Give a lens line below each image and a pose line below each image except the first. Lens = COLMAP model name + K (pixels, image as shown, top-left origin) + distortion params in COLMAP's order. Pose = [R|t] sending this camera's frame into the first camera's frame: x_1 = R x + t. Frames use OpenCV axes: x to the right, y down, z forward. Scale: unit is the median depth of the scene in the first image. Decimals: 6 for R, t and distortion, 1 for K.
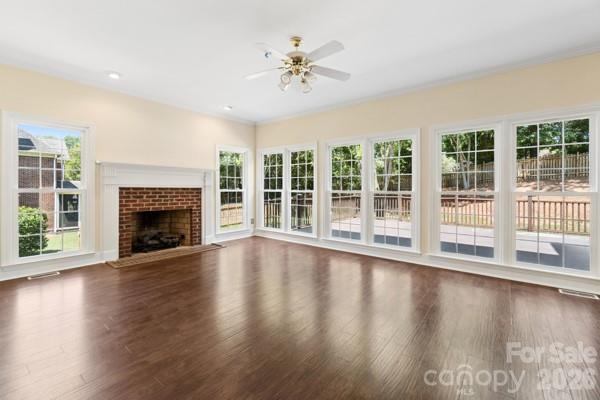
lens RADIAL K [[262.5, 0, 296.6], [0, 262.5, 190.1], [0, 0, 1]] dist [-0.007551, 0.001122]
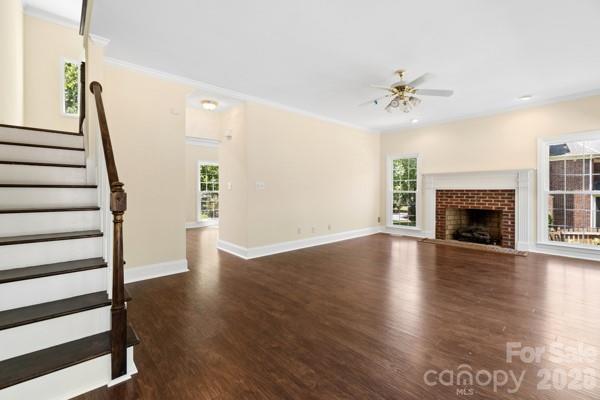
lens RADIAL K [[262.5, 0, 300.0], [0, 262.5, 195.1], [0, 0, 1]] dist [-0.007551, 0.001122]
pose [[-0.160907, 0.013457, -0.986878, 0.699006], [-0.003739, 0.999892, 0.014244, 0.001558], [0.986963, 0.005982, -0.160839, 0.387342]]
